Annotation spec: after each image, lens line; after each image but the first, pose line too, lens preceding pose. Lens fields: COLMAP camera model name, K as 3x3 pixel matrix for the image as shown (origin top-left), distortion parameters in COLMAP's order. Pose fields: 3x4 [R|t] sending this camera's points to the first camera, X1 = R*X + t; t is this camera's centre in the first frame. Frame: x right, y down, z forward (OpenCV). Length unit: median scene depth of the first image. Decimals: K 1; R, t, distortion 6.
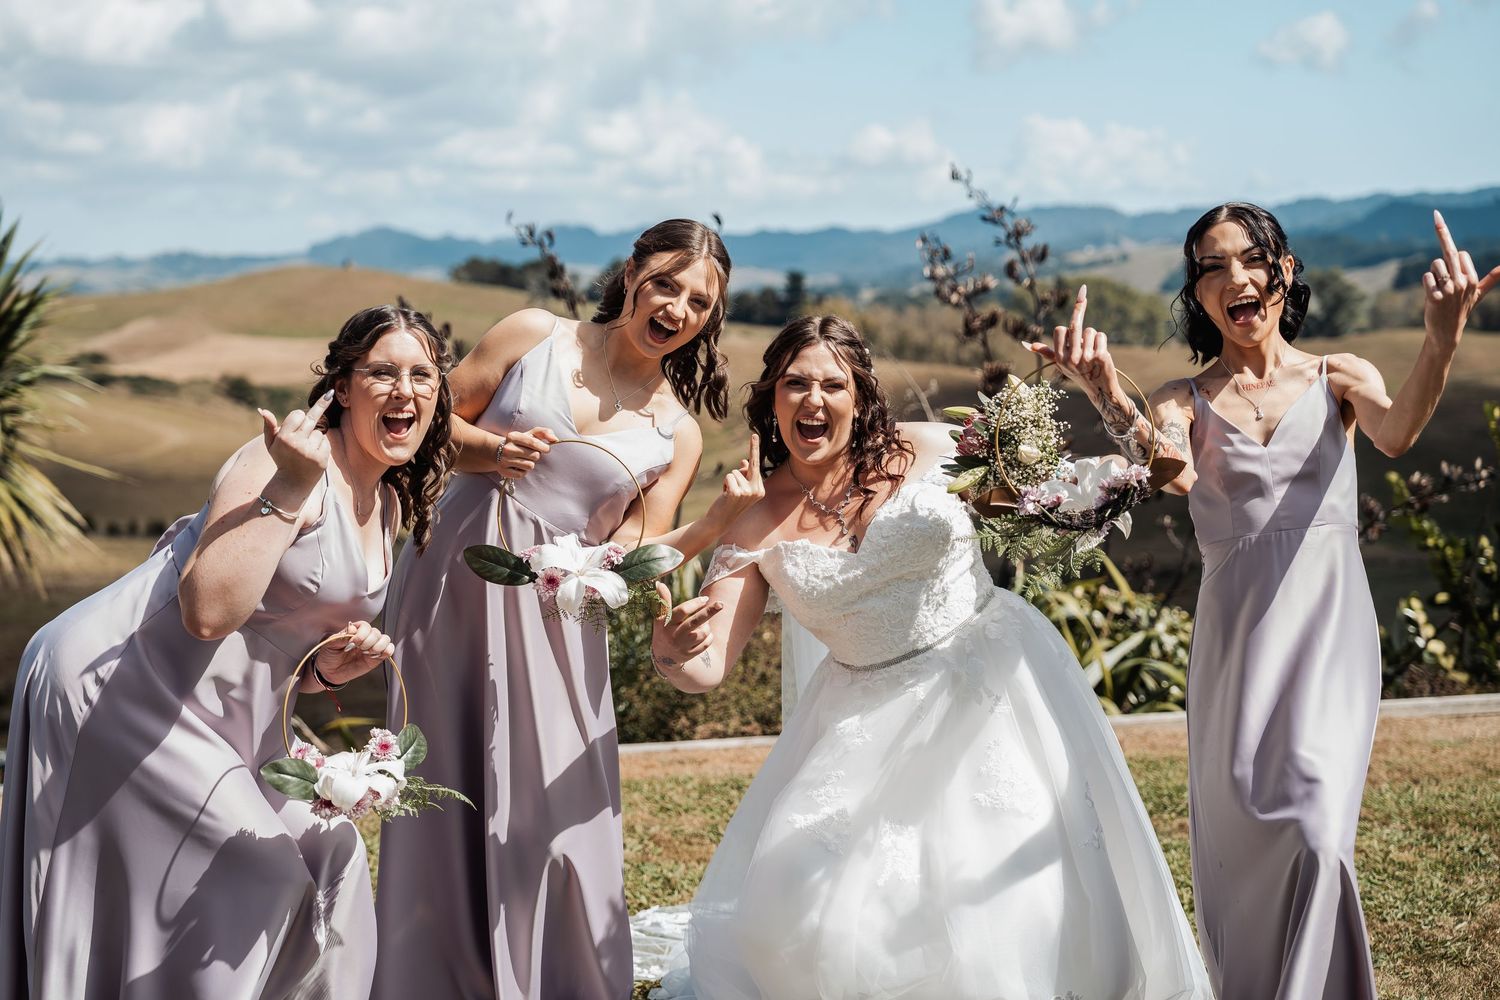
lens RADIAL K [[2482.1, 0, 737.5], [0, 2482.1, 508.5], [0, 0, 1]] dist [0.338730, 0.000000]
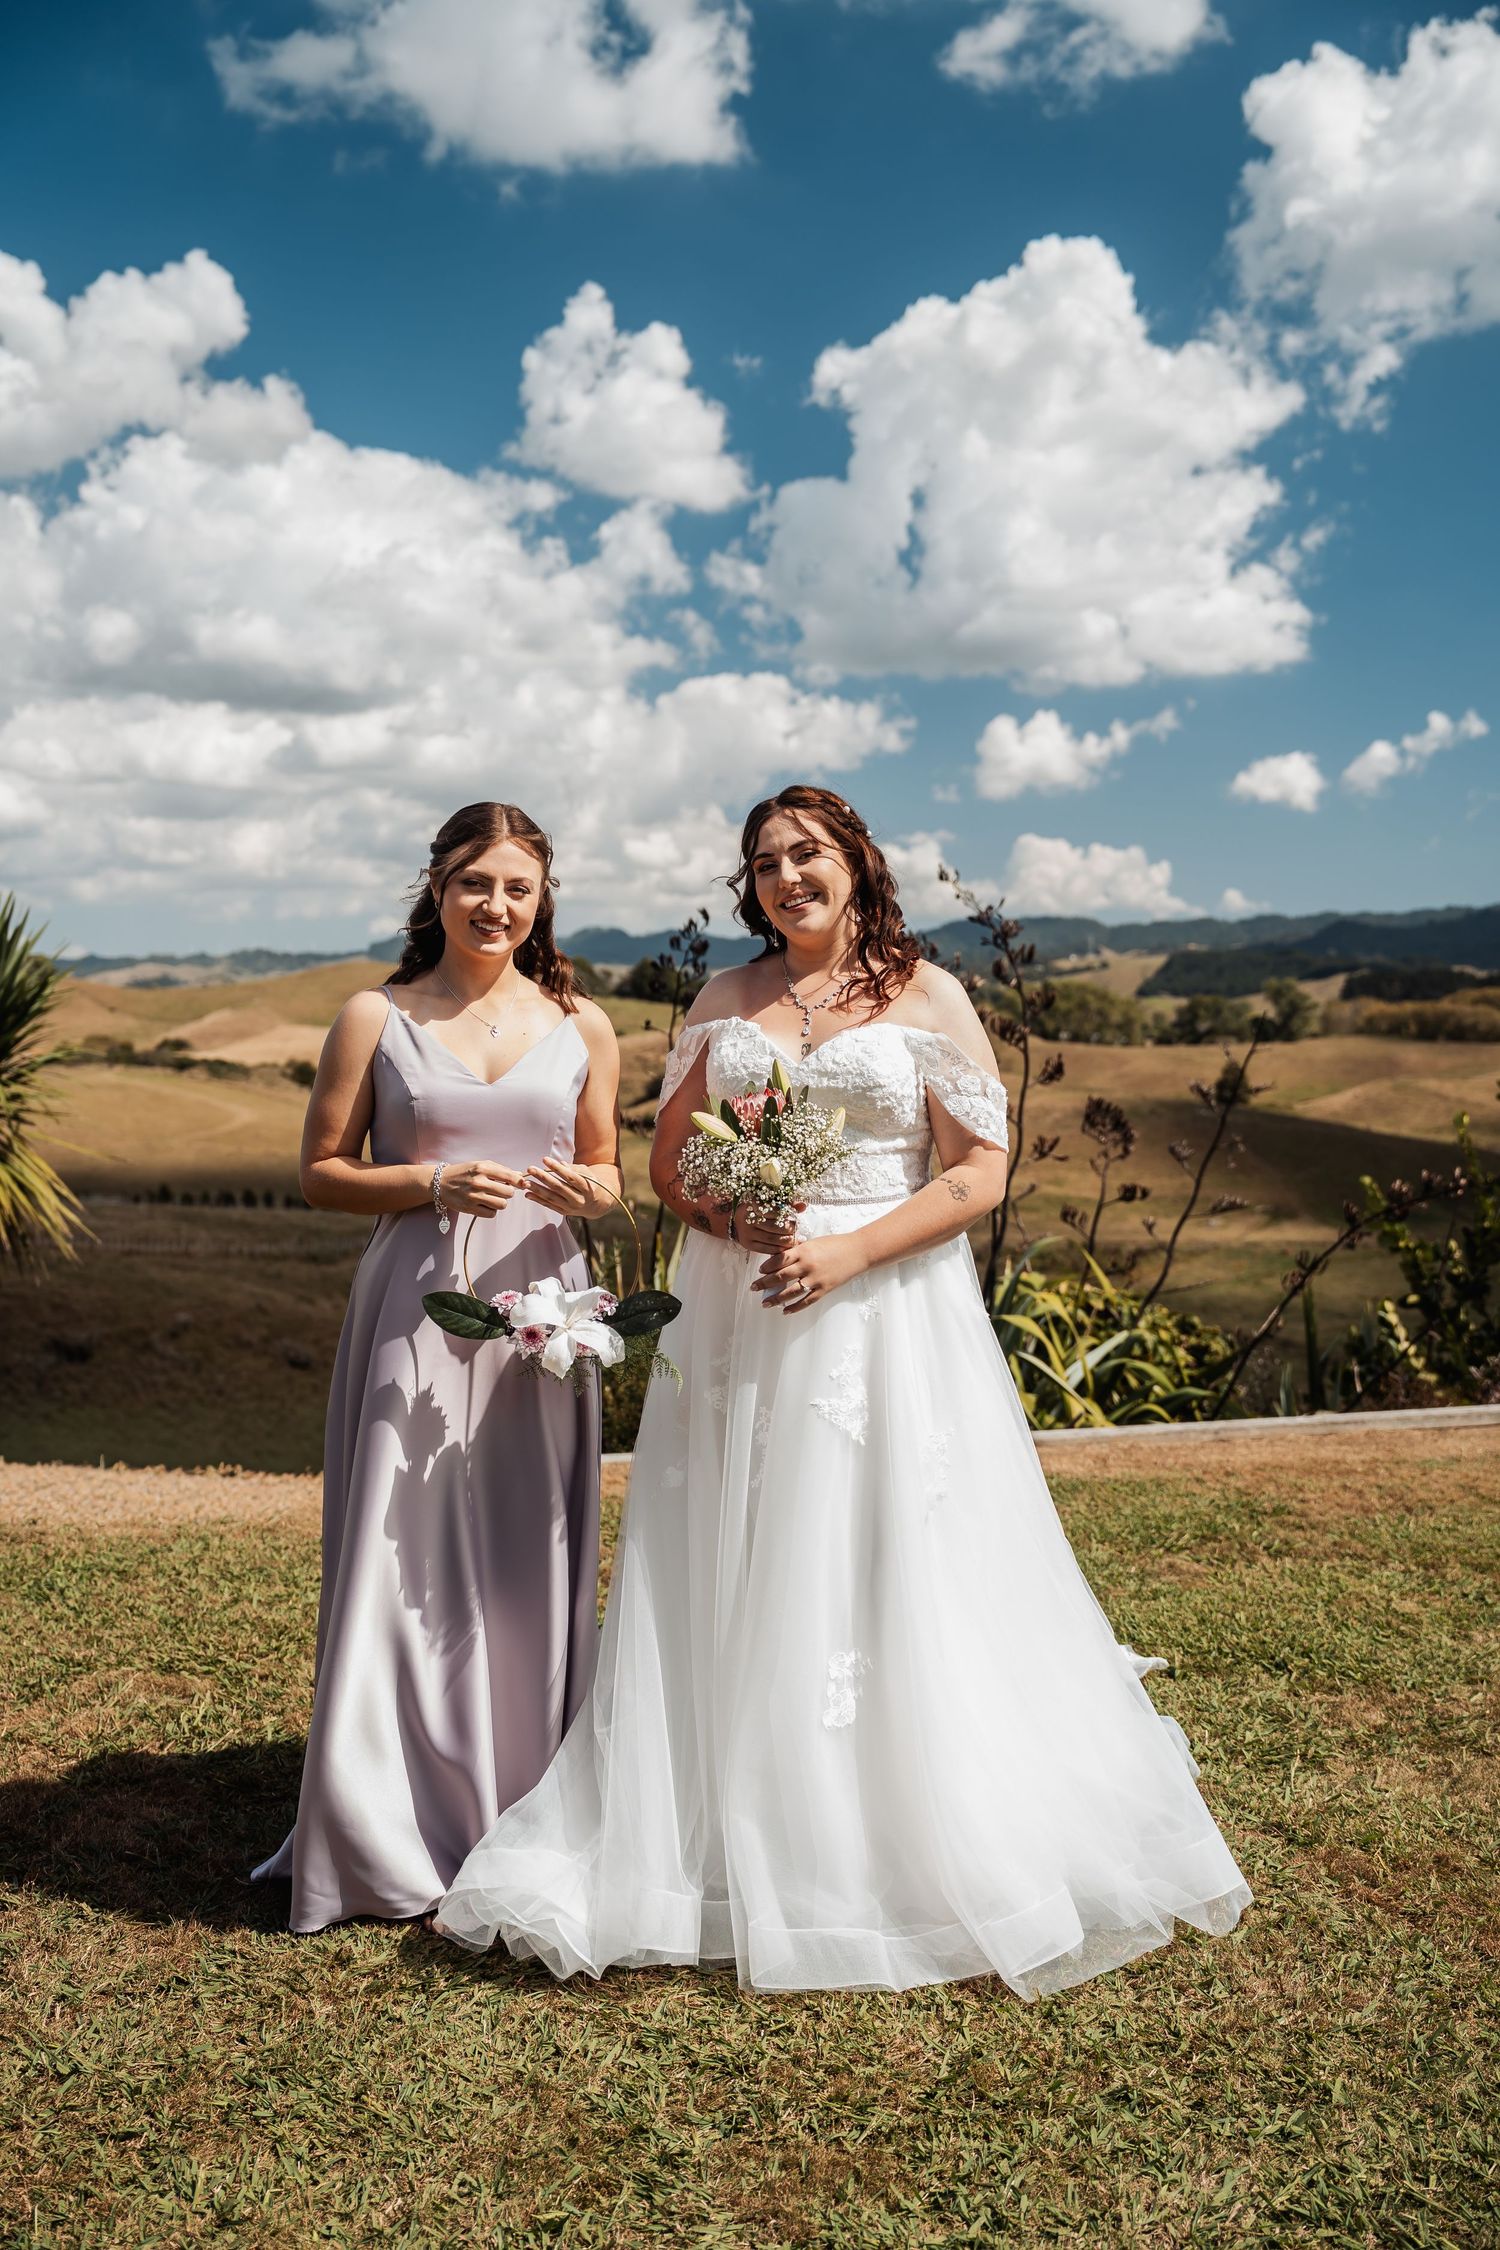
lens RADIAL K [[2204.5, 0, 740.8], [0, 2204.5, 1155.6], [0, 0, 1]] dist [0.082006, 0.000000]
pose [[0.999865, 0.014094, -0.008475, 0.013057], [-0.014197, 0.999825, -0.012165, -0.008092], [0.008303, 0.012284, 0.999890, 0.105018]]
